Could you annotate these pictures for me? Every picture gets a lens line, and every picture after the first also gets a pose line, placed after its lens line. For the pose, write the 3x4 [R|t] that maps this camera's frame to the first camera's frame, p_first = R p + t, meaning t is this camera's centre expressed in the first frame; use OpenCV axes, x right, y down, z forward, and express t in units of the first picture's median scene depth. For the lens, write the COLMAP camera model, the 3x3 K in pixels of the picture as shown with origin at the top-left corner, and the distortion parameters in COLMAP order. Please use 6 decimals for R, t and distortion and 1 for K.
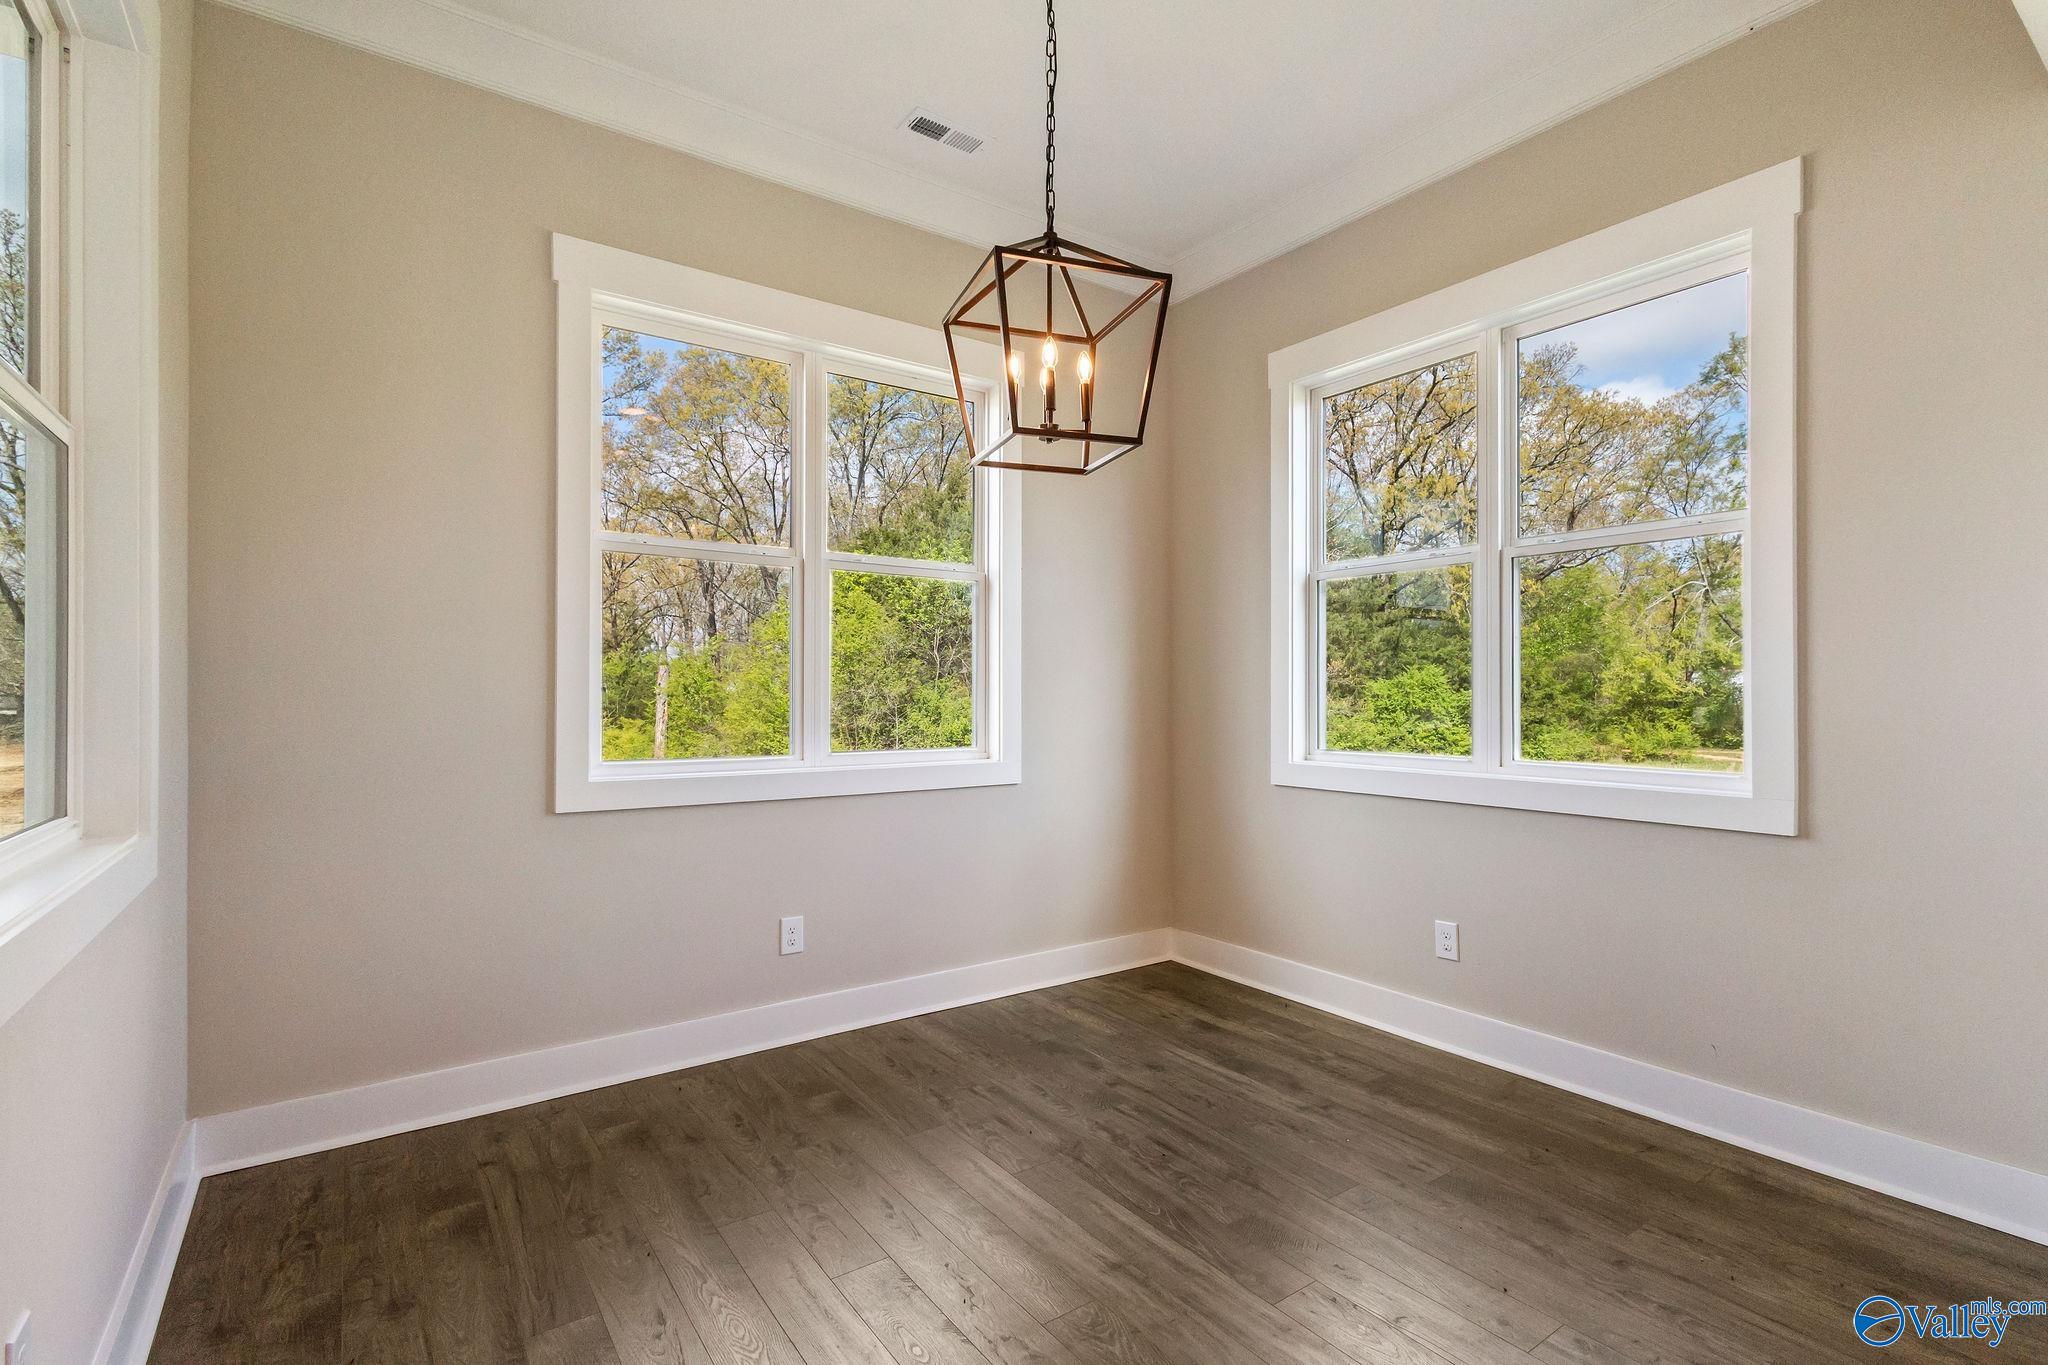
lens RADIAL K [[950.9, 0, 1029.7], [0, 950.9, 691.3], [0, 0, 1]] dist [0.004638, -0.001177]
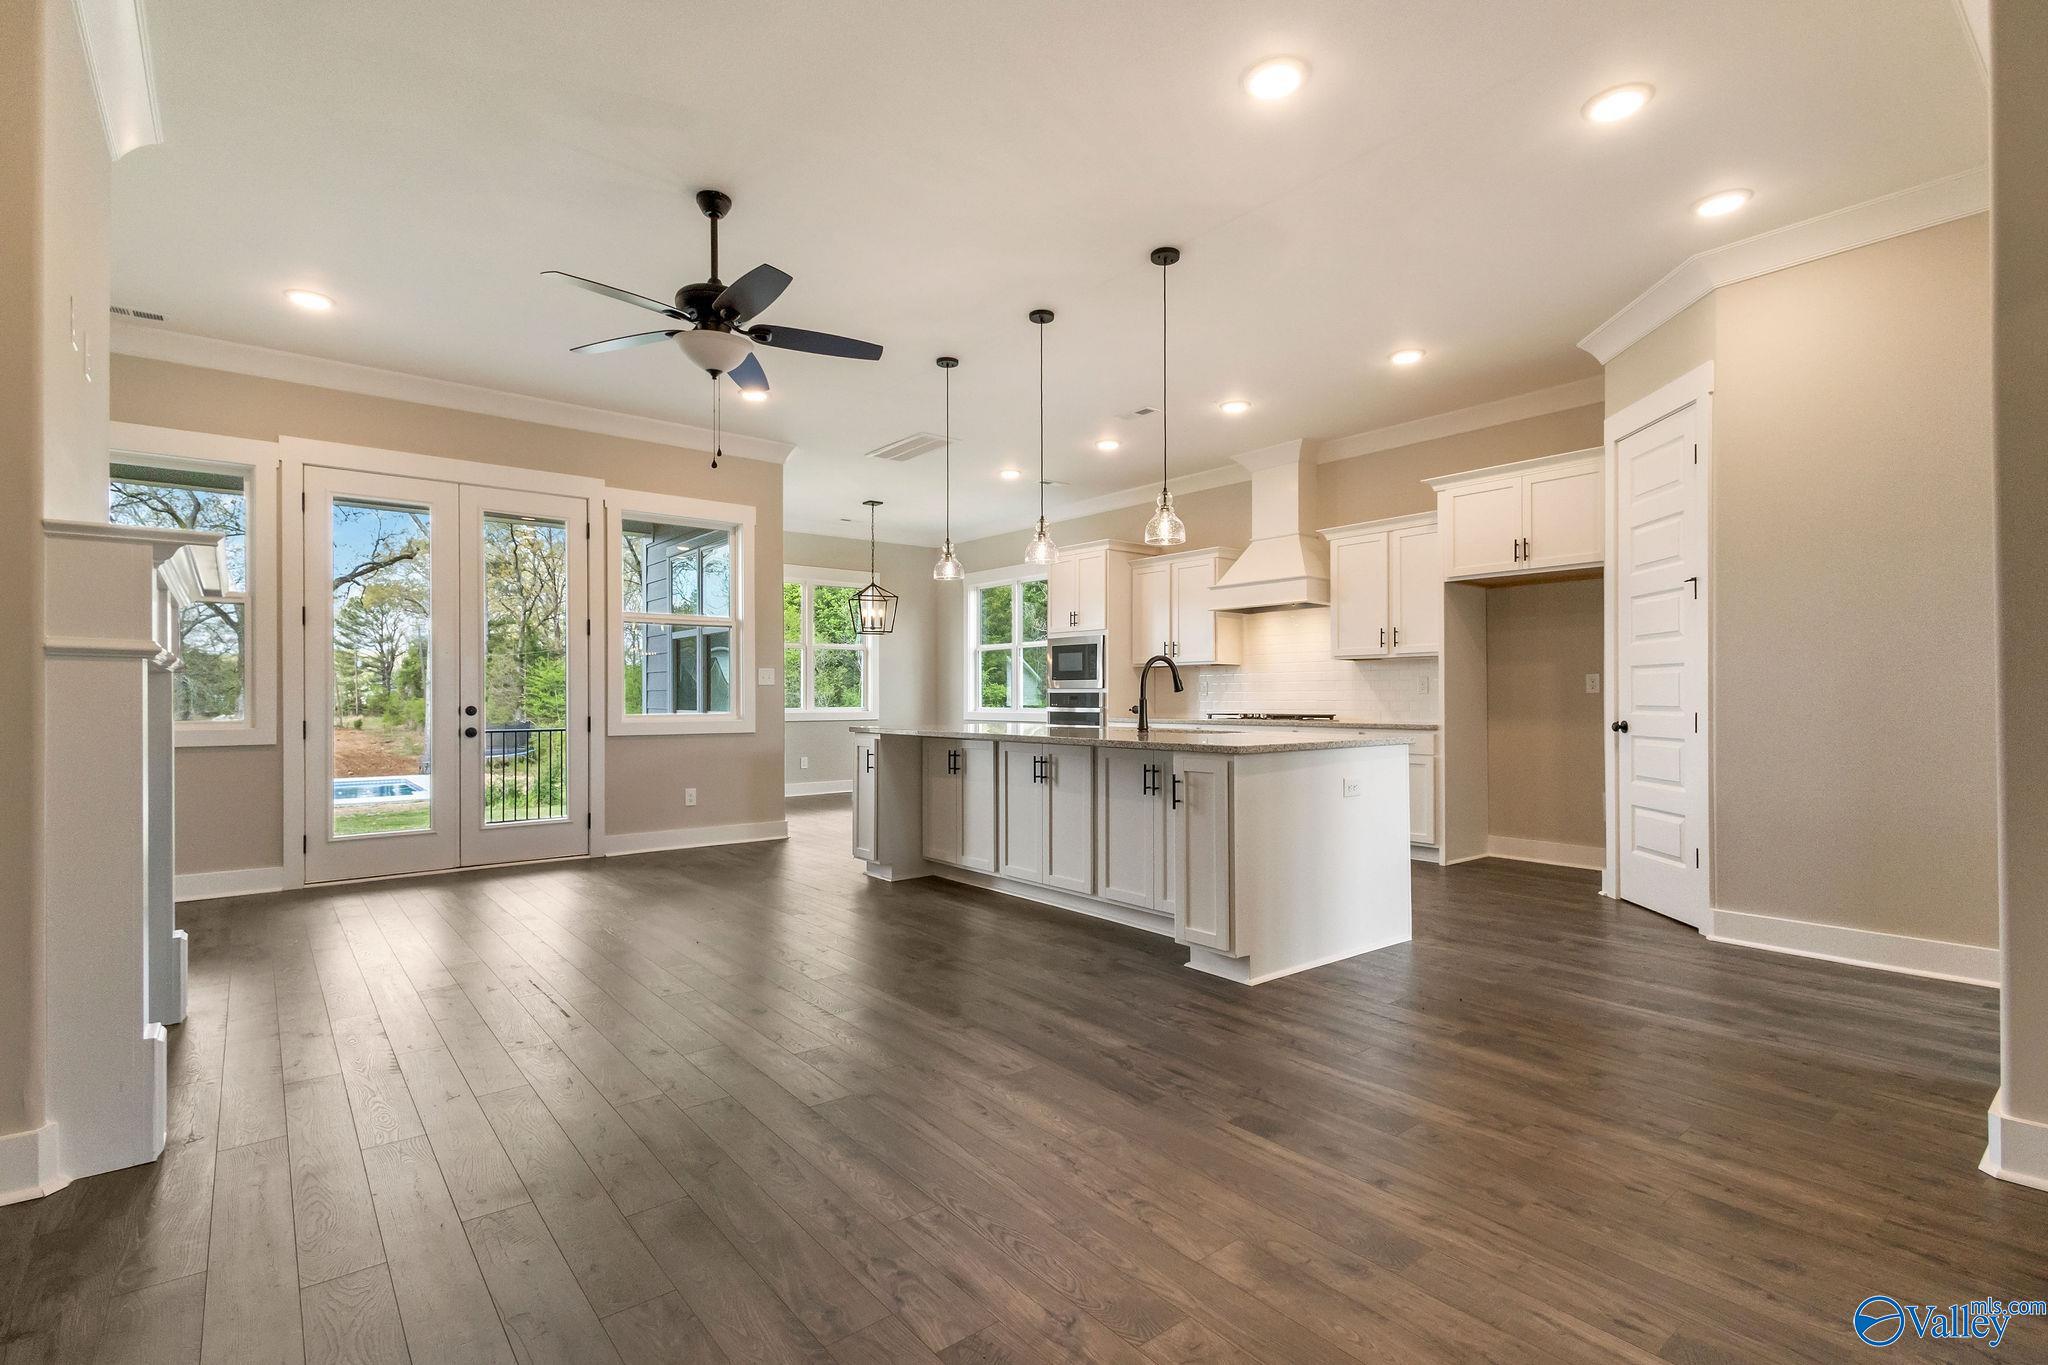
lens RADIAL K [[950.9, 0, 1017.0], [0, 950.9, 693.1], [0, 0, 1]] dist [0.004638, -0.001177]
pose [[0.998010, -0.000787, 0.063047, 0.025562], [0.000982, 0.999995, -0.003072, 0.002248], [-0.063044, 0.003128, 0.998006, -0.219556]]
